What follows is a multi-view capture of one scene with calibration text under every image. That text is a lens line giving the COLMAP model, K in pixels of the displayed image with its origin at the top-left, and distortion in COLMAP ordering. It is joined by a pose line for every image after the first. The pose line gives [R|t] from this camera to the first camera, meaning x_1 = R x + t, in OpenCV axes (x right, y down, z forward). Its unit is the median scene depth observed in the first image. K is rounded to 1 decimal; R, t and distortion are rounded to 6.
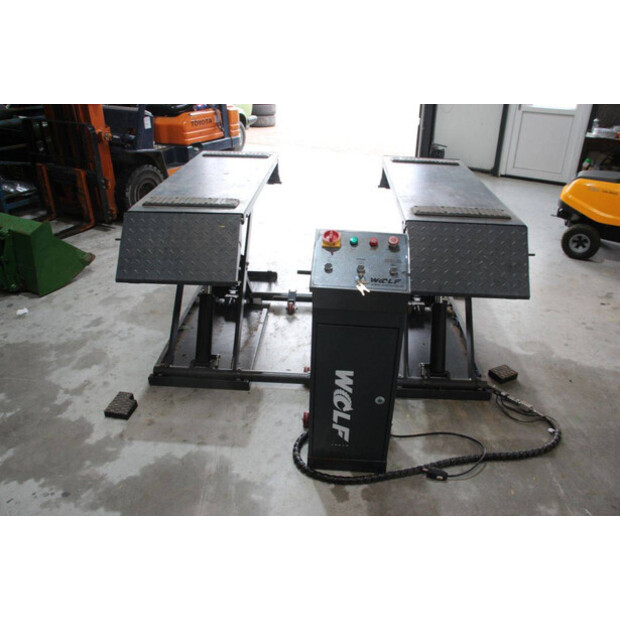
lens RADIAL K [[523.7, 0, 310.0], [0, 523.7, 310.0], [0, 0, 1]] dist [-0.153414, 0.148007]
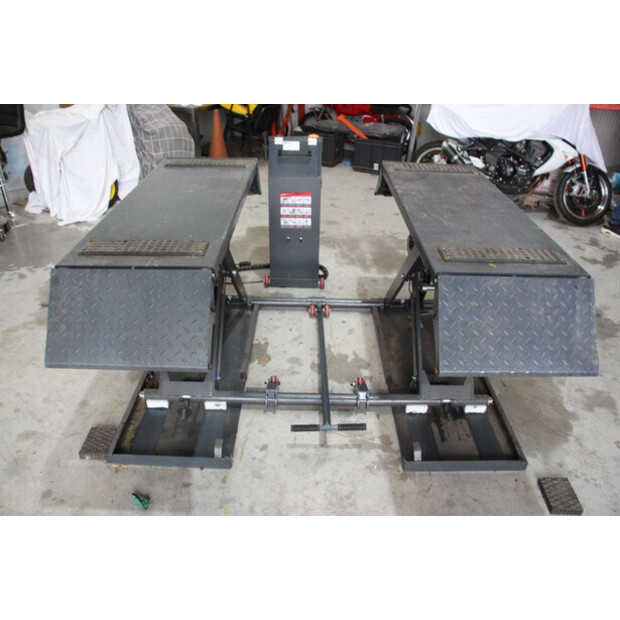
lens RADIAL K [[512.0, 0, 310.0], [0, 512.0, 310.0], [0, 0, 1]] dist [-0.214931, 0.207227]
pose [[-0.997905, -0.008530, -0.064139, 0.114294], [-0.058579, 0.540067, 0.839581, -0.921049], [0.027478, 0.841579, -0.539435, 1.770316]]
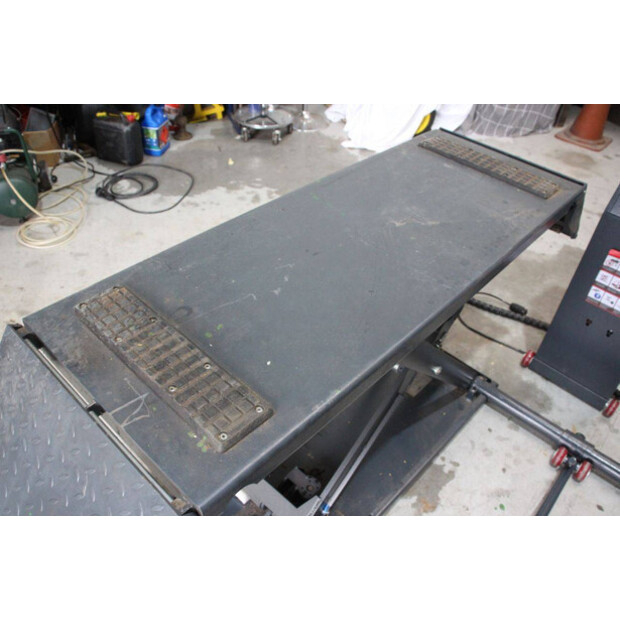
lens RADIAL K [[523.7, 0, 310.0], [0, 523.7, 310.0], [0, 0, 1]] dist [-0.153414, 0.148007]
pose [[-0.765423, -0.467271, 0.442477, 0.079563], [0.227343, 0.446901, 0.865214, -0.673639], [-0.602032, 0.762849, -0.235837, 1.322124]]
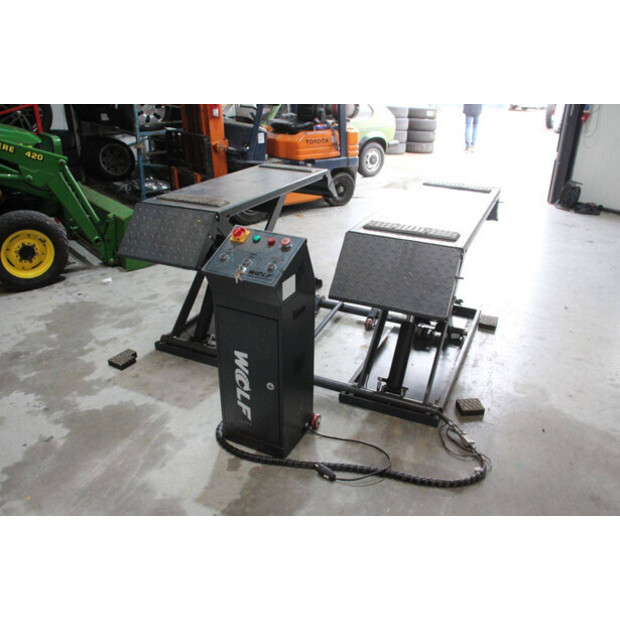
lens RADIAL K [[523.7, 0, 310.0], [0, 523.7, 310.0], [0, 0, 1]] dist [-0.153414, 0.148007]
pose [[0.927344, 0.155564, -0.340342, 0.441939], [-0.171481, 0.985041, -0.016997, 0.015217], [0.332607, 0.074124, 0.940148, -0.015664]]
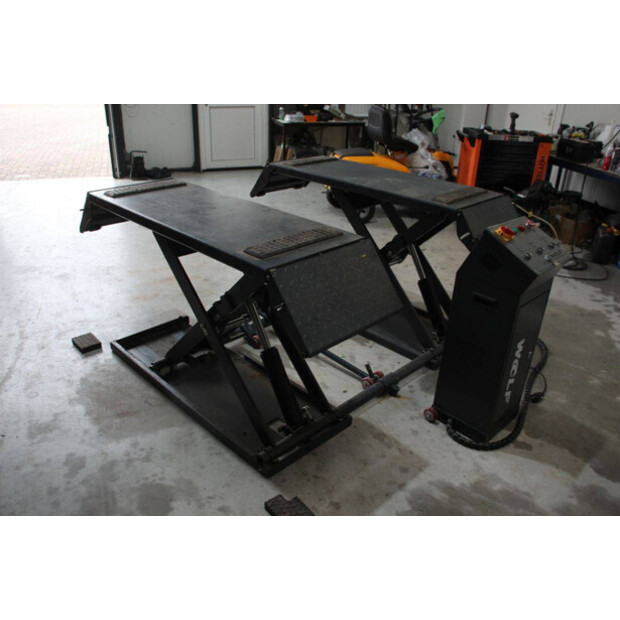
lens RADIAL K [[523.7, 0, 310.0], [0, 523.7, 310.0], [0, 0, 1]] dist [-0.153414, 0.148007]
pose [[0.668332, -0.328257, 0.667518, -0.766586], [0.323818, 0.936264, 0.136201, -0.201958], [-0.669682, 0.125127, 0.732031, 0.358017]]
